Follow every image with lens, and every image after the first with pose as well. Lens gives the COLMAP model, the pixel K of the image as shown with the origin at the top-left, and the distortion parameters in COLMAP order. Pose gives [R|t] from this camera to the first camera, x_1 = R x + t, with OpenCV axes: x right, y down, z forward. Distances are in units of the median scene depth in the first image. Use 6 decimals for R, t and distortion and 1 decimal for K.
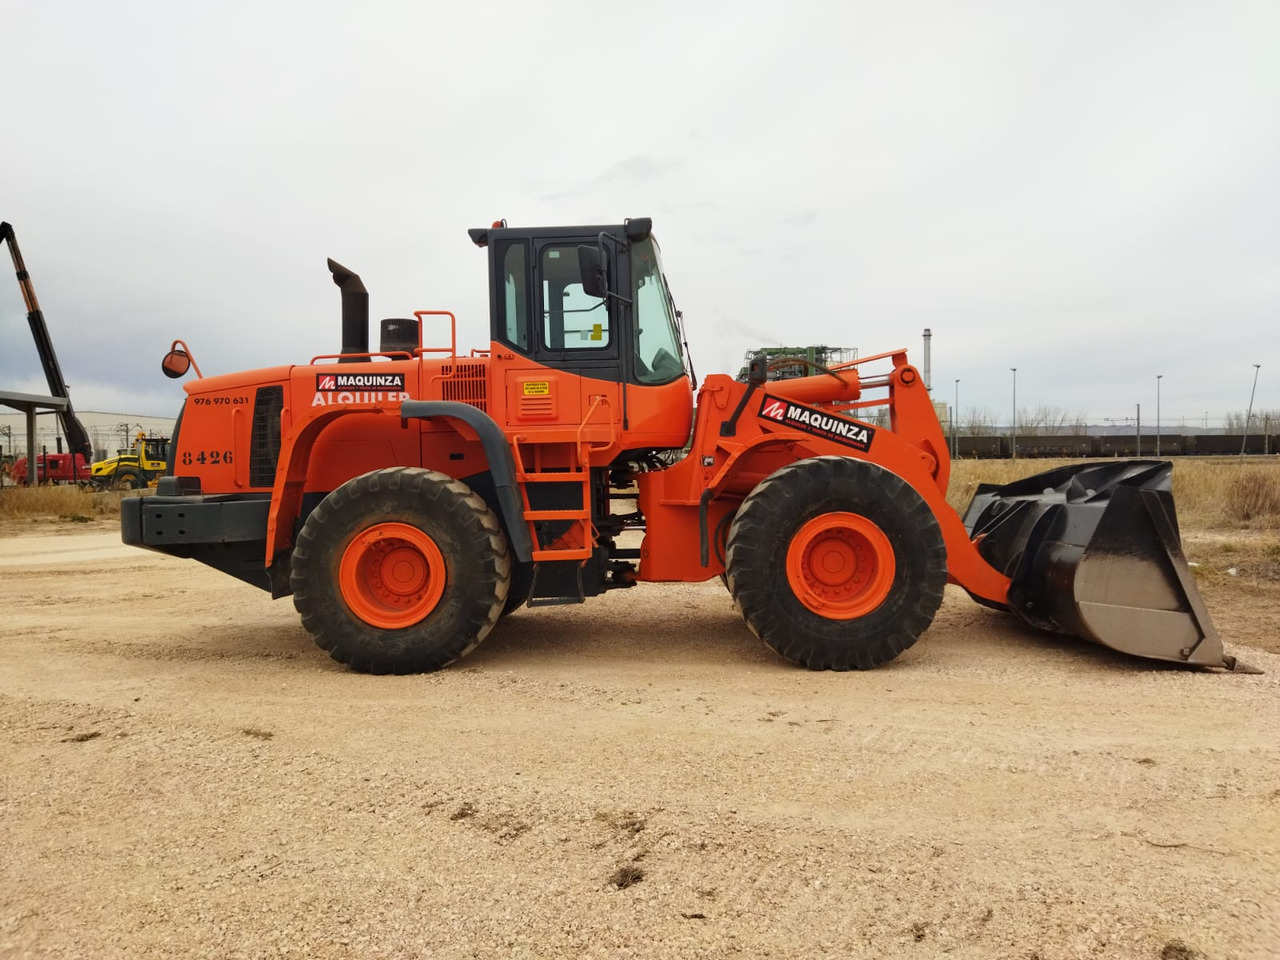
lens RADIAL K [[935.8, 0, 640.0], [0, 935.8, 480.0], [0, 0, 1]] dist [0.081522, -0.091132]
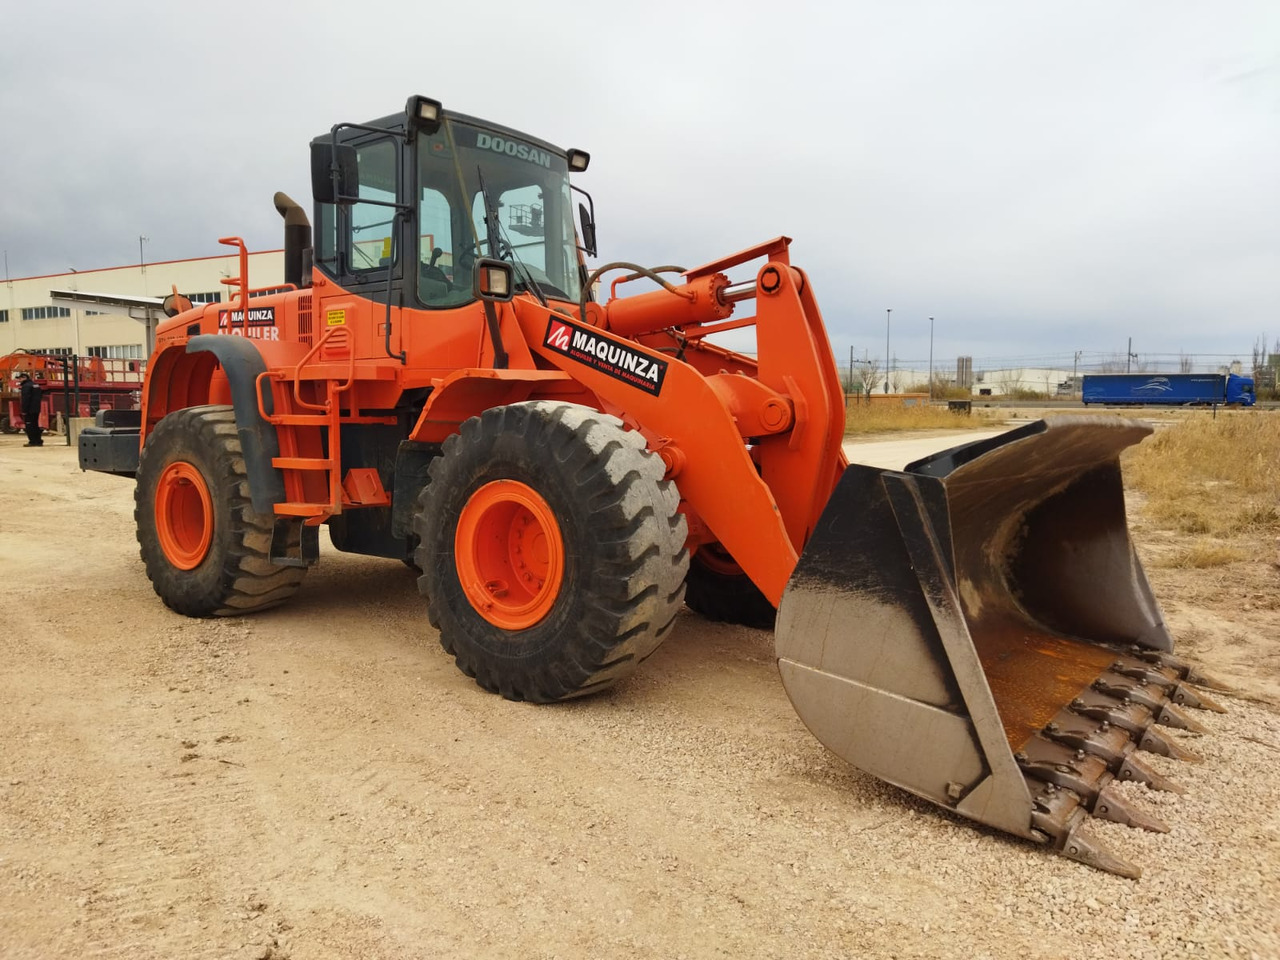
lens RADIAL K [[935.8, 0, 640.0], [0, 935.8, 480.0], [0, 0, 1]] dist [0.081522, -0.091132]
pose [[0.819435, 0.062746, -0.569727, 0.625796], [-0.023997, 0.996874, 0.075275, -0.019478], [0.572669, -0.048011, 0.818379, 0.425884]]
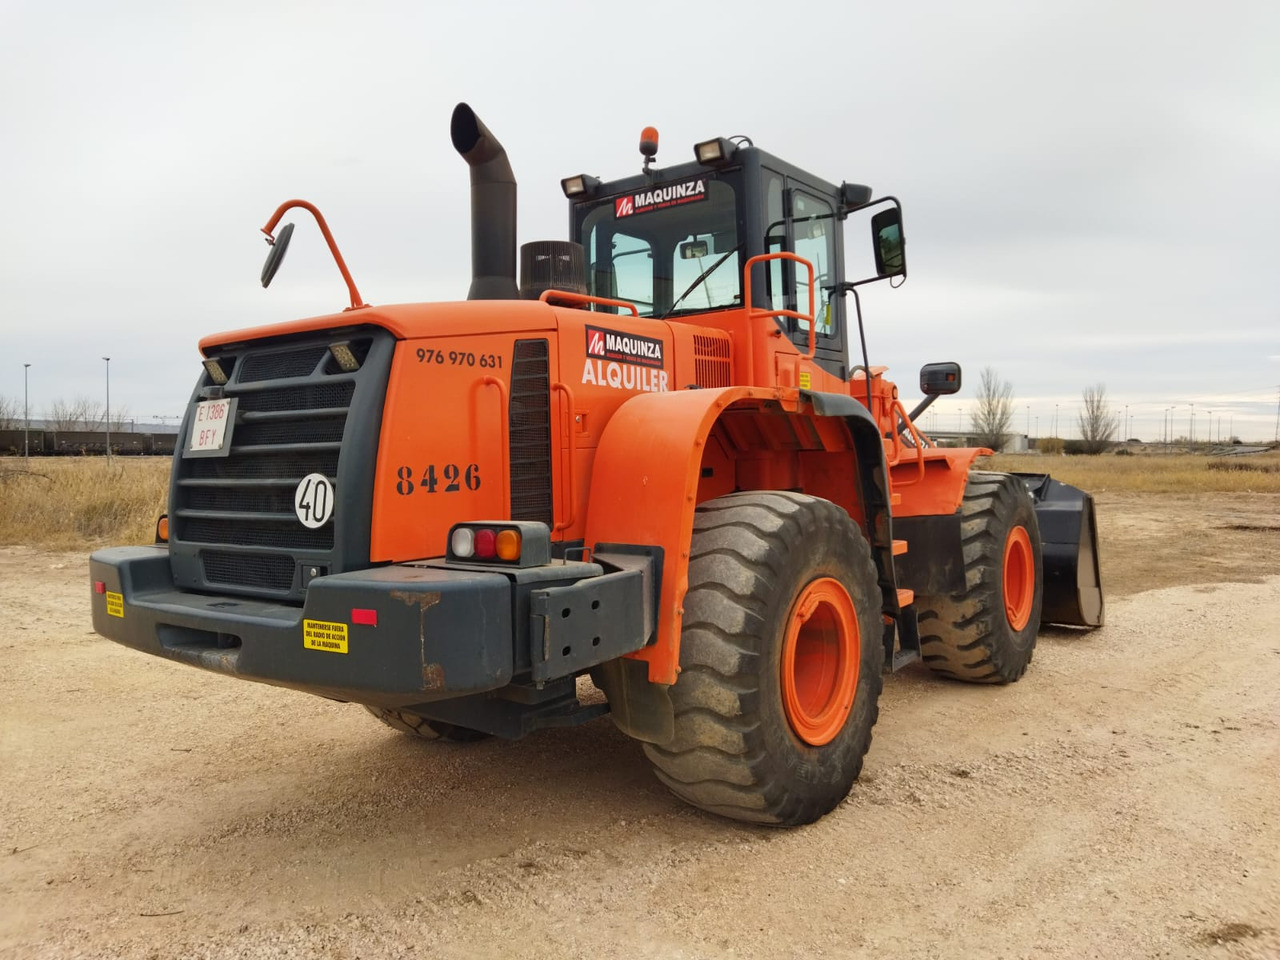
lens RADIAL K [[935.8, 0, 640.0], [0, 935.8, 480.0], [0, 0, 1]] dist [0.081522, -0.091132]
pose [[0.574968, -0.011641, 0.818093, -0.787572], [0.009852, 0.999925, 0.007305, -0.025659], [-0.818116, 0.003860, 0.575040, 0.667824]]
